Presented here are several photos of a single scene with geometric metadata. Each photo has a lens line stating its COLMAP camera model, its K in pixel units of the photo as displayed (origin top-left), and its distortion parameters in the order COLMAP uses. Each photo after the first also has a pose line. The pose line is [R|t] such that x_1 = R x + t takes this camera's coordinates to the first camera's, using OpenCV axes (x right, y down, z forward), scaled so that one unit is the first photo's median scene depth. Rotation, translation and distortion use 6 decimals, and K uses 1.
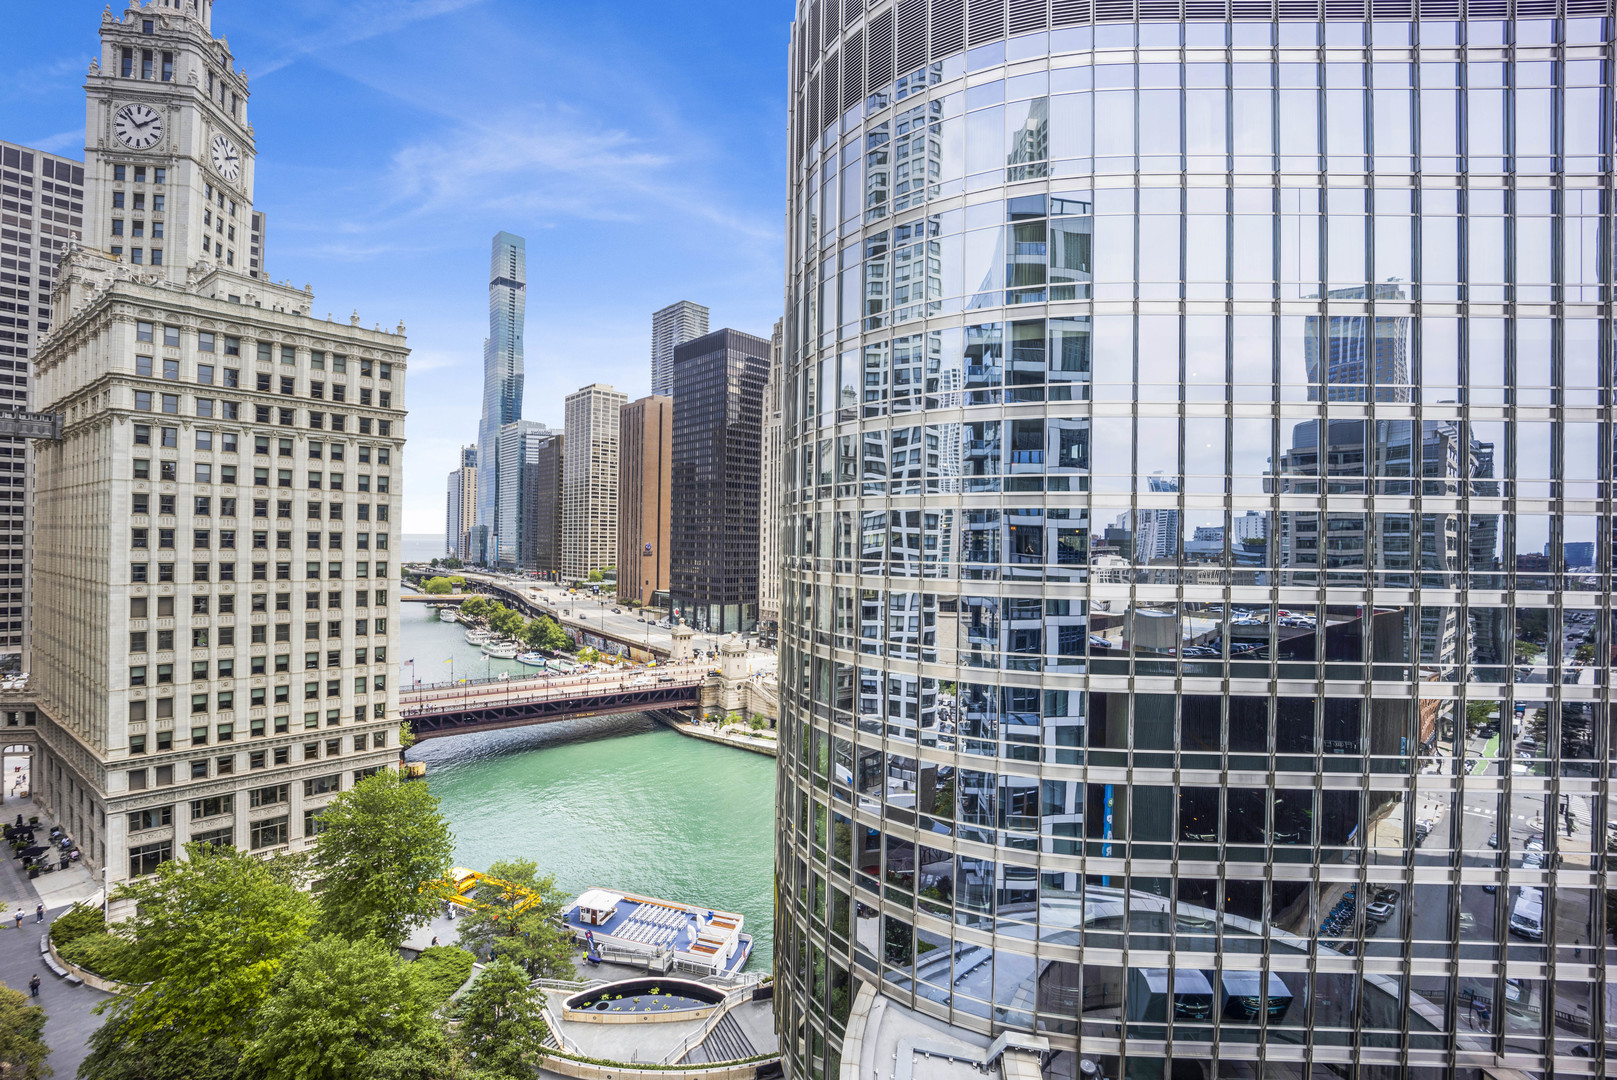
lens RADIAL K [[661.7, 0, 797.7], [0, 661.7, 540.7], [0, 0, 1]] dist [-0.023043, 0.004239]
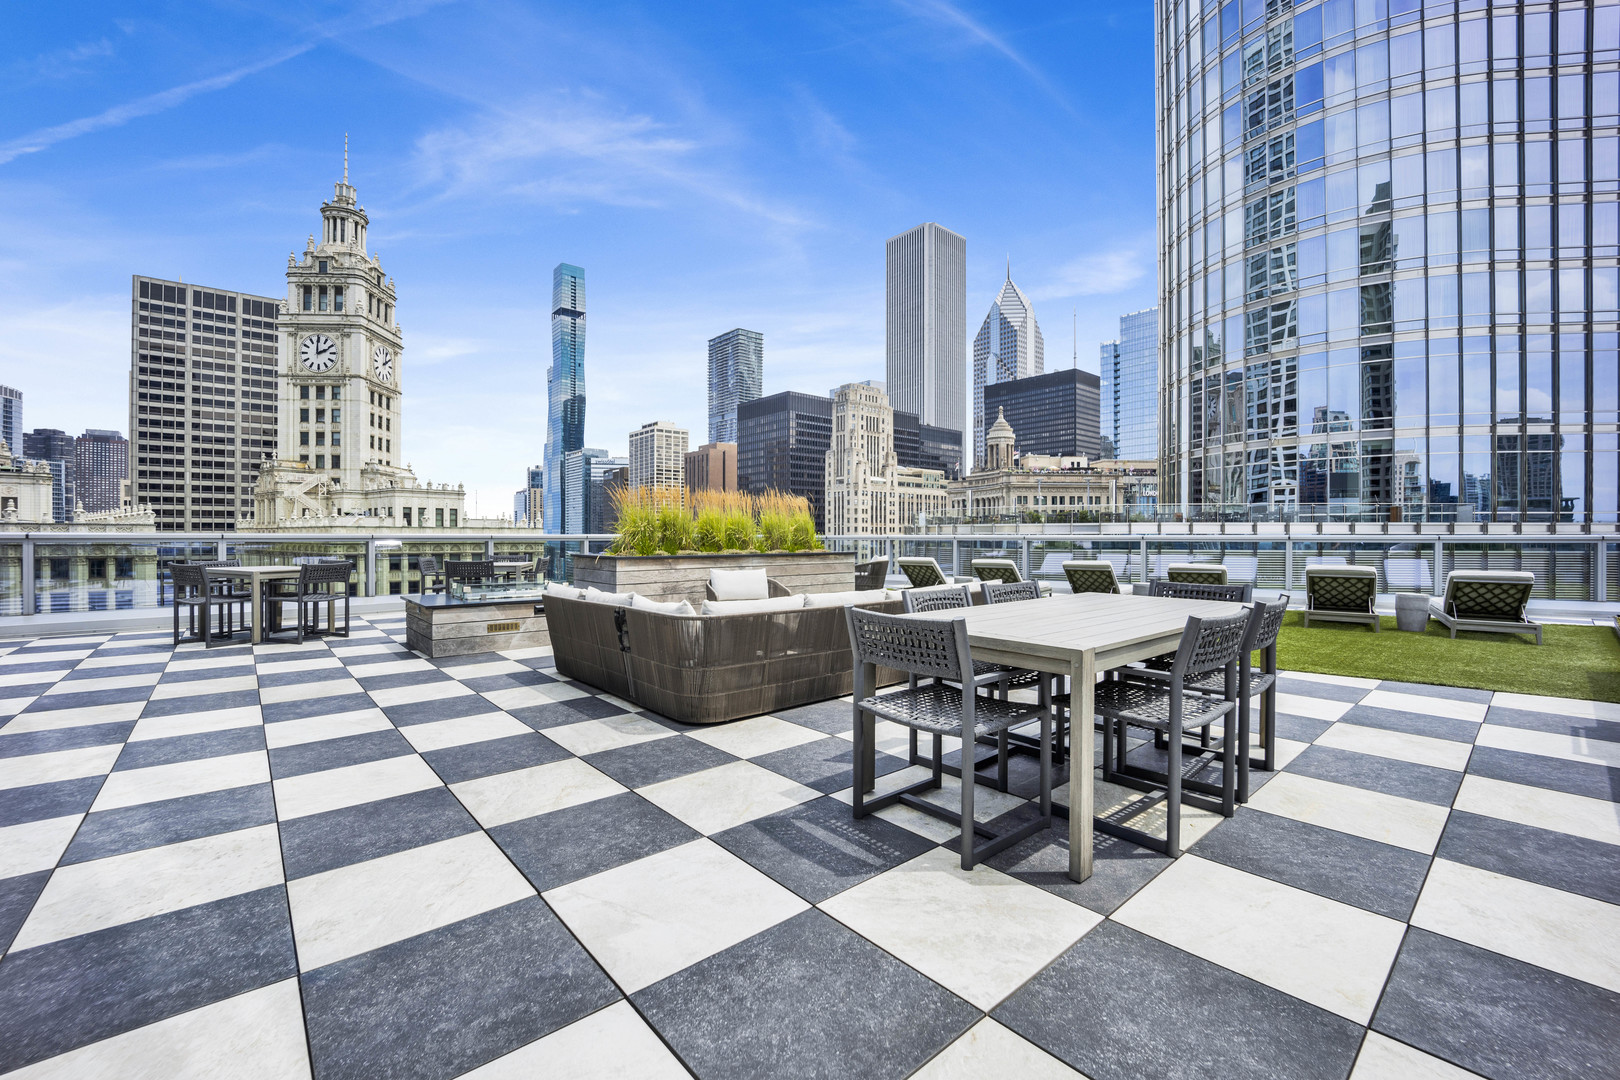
lens RADIAL K [[663.0, 0, 799.2], [0, 663.0, 540.7], [0, 0, 1]] dist [-0.023043, 0.004239]
pose [[0.997113, -0.015840, -0.074261, -0.051442], [0.016485, 0.999831, 0.008081, -0.286804], [0.074120, -0.009282, 0.997206, -0.141168]]
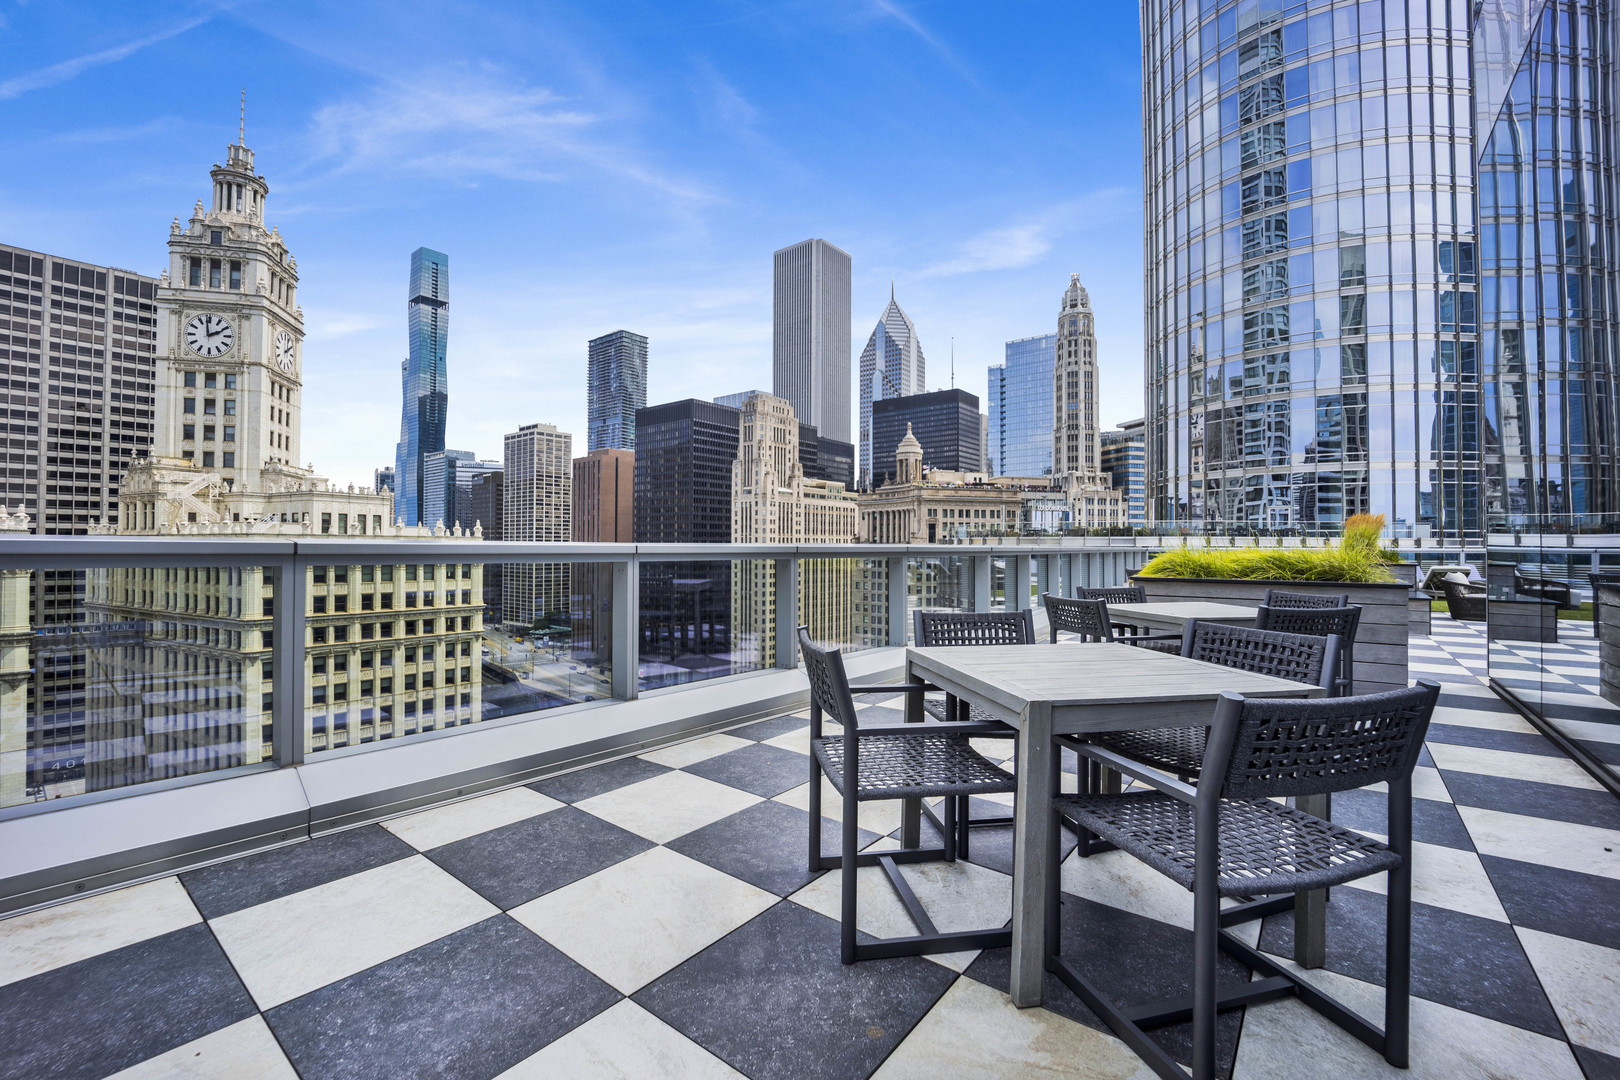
lens RADIAL K [[672.2, 0, 796.5], [0, 672.2, 539.5], [0, 0, 1]] dist [-0.016751, -0.000253]
pose [[0.993659, -0.011439, 0.111853, -0.200230], [0.012243, 0.999904, -0.006506, -0.289714], [-0.111768, 0.007834, 0.993703, -0.163622]]
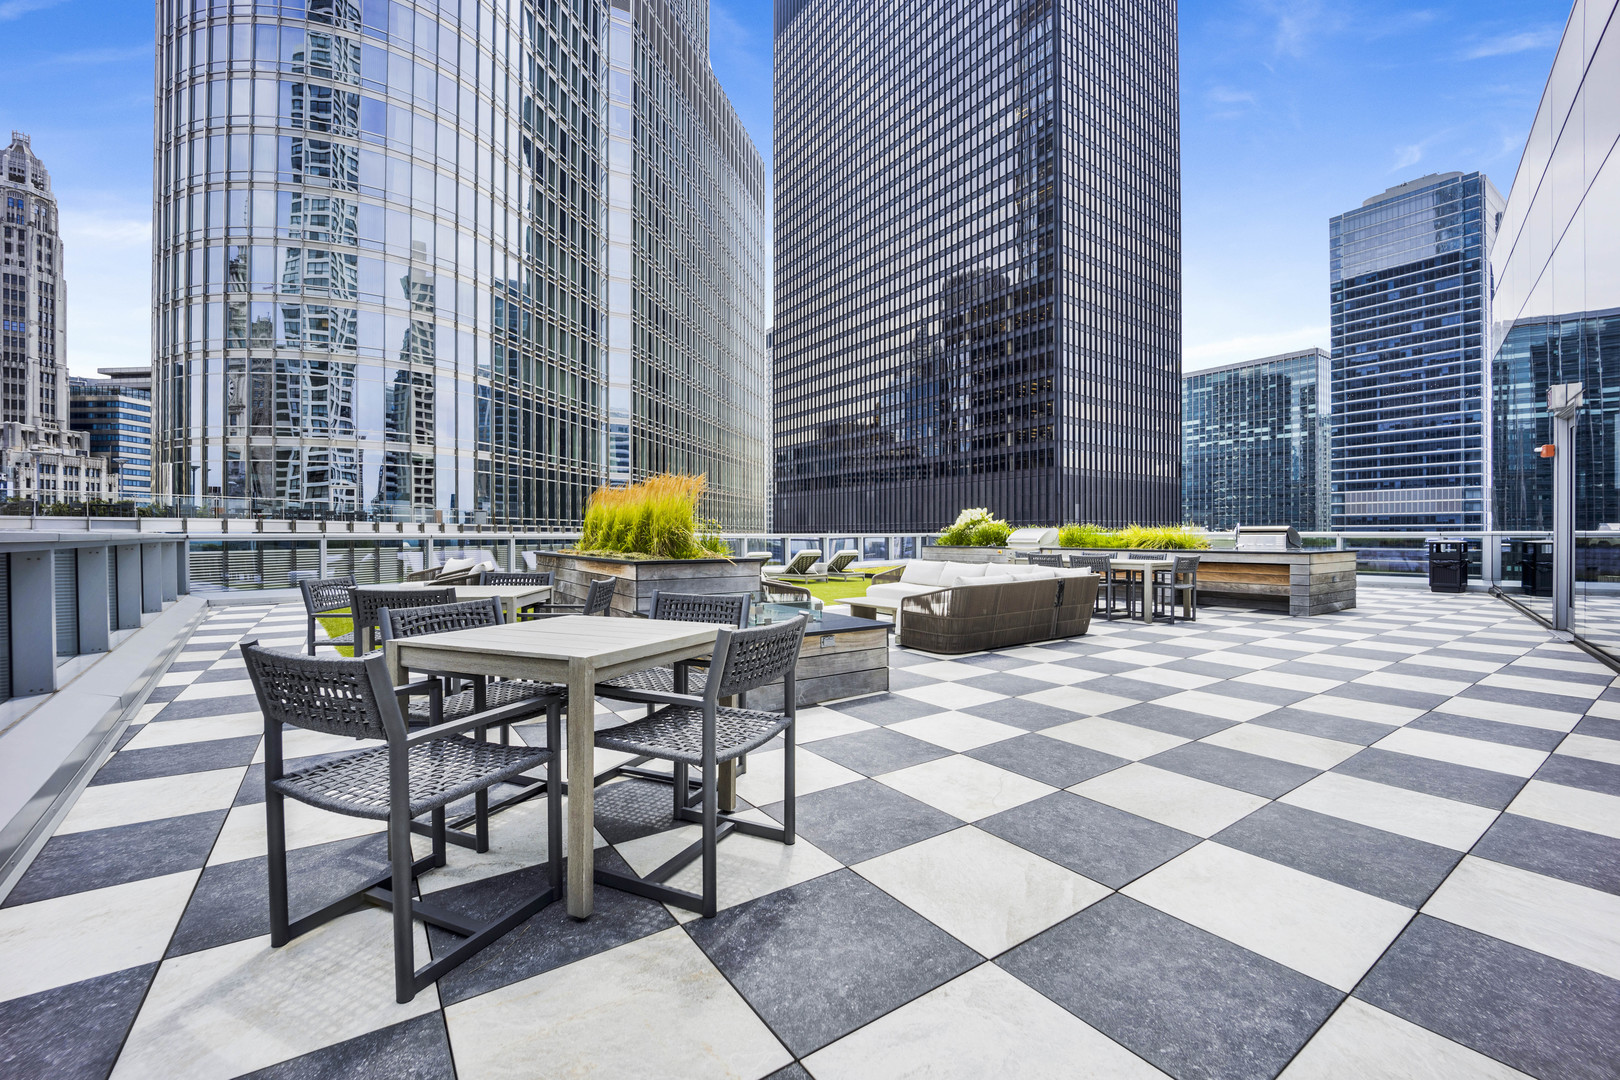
lens RADIAL K [[663.0, 0, 799.2], [0, 663.0, 540.7], [0, 0, 1]] dist [-0.023043, 0.004239]
pose [[0.187108, -0.023645, 0.982055, -0.145578], [-0.000366, 0.999709, 0.024140, -0.288018], [-0.982339, -0.004876, 0.187044, -0.072904]]
